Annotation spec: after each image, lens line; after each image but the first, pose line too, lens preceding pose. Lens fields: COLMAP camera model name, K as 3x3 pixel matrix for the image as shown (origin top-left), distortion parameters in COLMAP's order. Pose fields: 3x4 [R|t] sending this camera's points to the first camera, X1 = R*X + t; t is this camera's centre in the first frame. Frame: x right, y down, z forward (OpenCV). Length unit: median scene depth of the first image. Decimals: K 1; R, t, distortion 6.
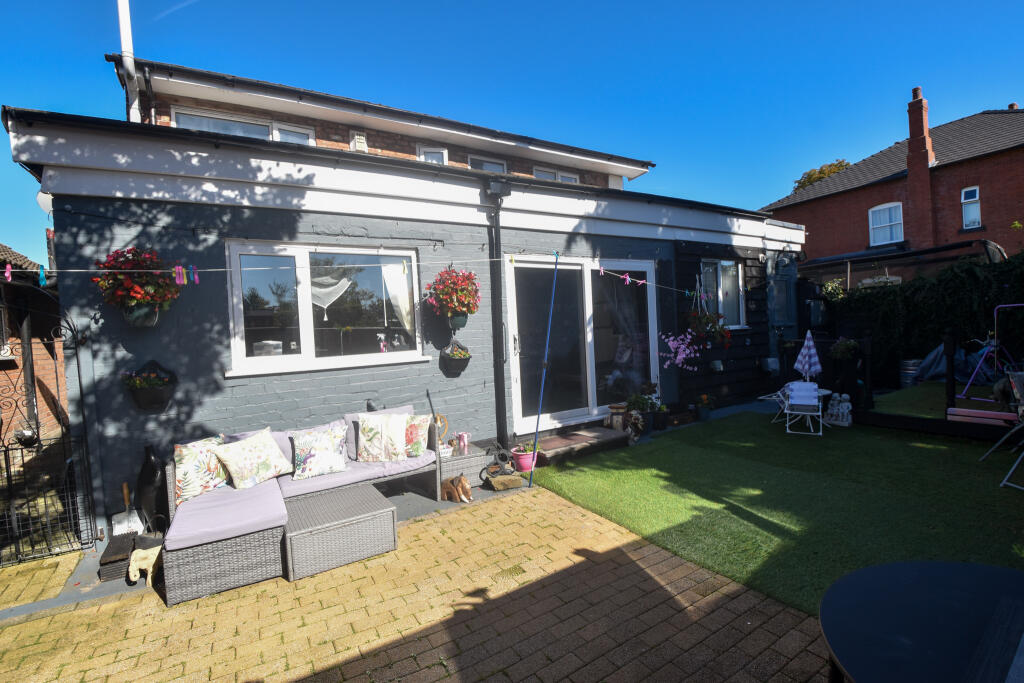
lens RADIAL K [[453.2, 0, 515.9], [0, 453.2, 343.5], [0, 0, 1]] dist [0.001191, -0.017095]
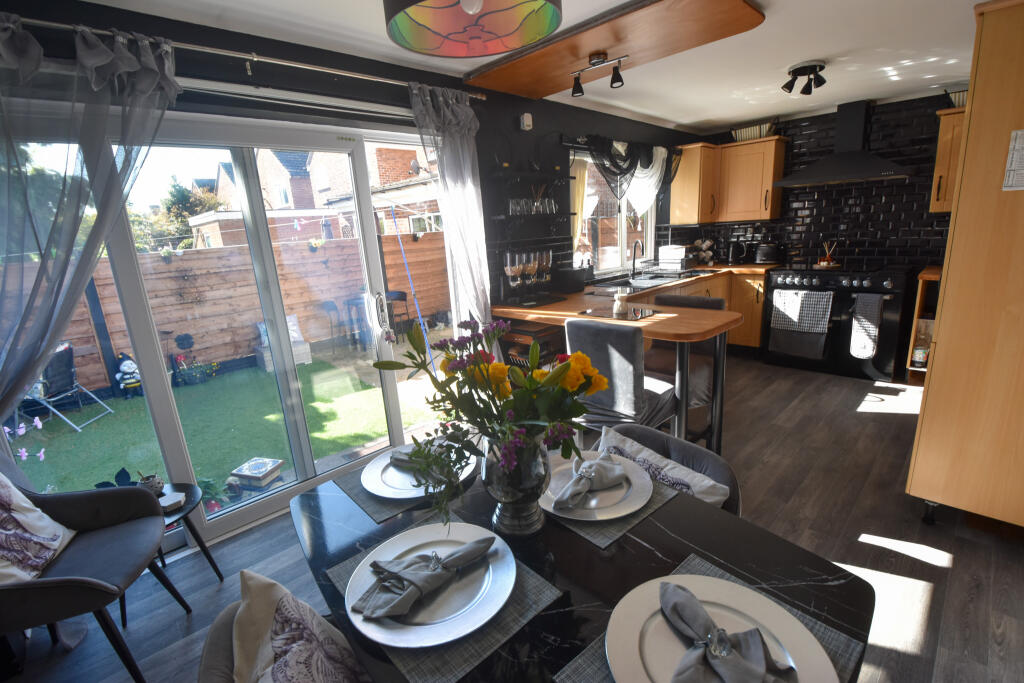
lens RADIAL K [[453.2, 0, 515.9], [0, 453.2, 343.5], [0, 0, 1]] dist [0.001191, -0.017095]
pose [[-0.967726, 0.163659, -0.191629, 0.066700], [0.107529, 0.955887, 0.273345, -0.108016], [0.227911, 0.243917, -0.942635, 1.919887]]
